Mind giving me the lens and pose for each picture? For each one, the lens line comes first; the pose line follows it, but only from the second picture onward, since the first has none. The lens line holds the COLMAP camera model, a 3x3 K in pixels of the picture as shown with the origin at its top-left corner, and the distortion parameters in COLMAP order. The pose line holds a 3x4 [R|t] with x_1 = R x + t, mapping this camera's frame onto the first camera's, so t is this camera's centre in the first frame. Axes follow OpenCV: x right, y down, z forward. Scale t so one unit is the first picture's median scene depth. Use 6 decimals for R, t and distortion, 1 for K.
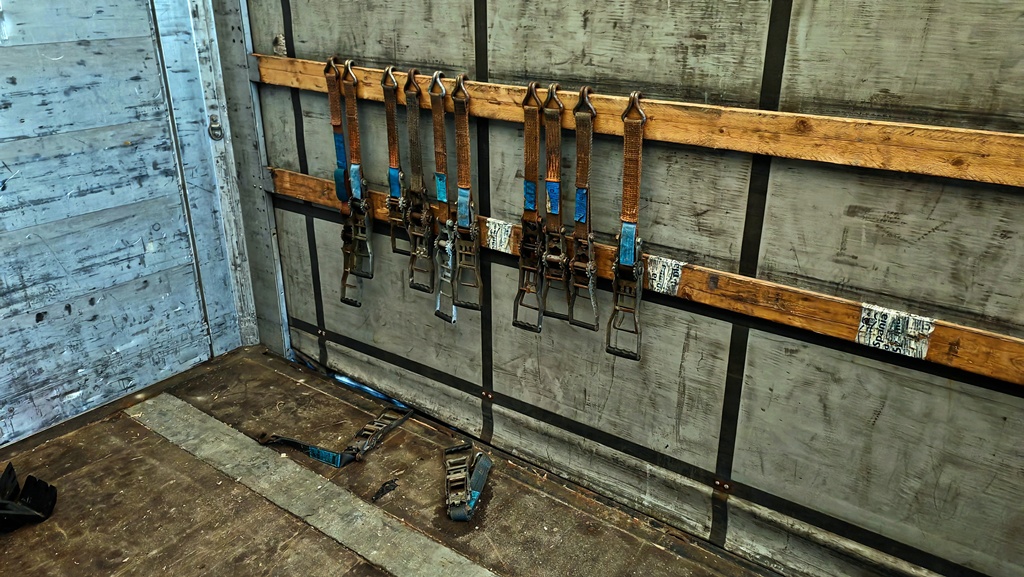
lens RADIAL K [[778.4, 0, 512.0], [0, 778.4, 288.5], [0, 0, 1]] dist [0.007006, -0.001922]
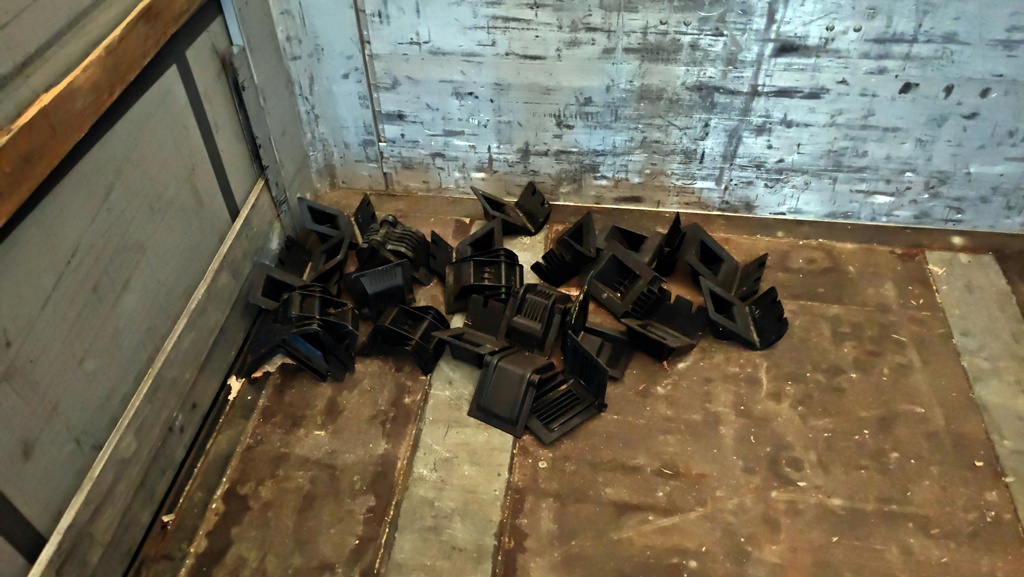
lens RADIAL K [[778.4, 0, 512.0], [0, 778.4, 288.5], [0, 0, 1]] dist [0.007006, -0.001922]
pose [[0.481260, 0.607582, -0.631849, -0.224649], [-0.321145, 0.792906, 0.517847, -0.067498], [0.815631, -0.046304, 0.576716, 0.301917]]
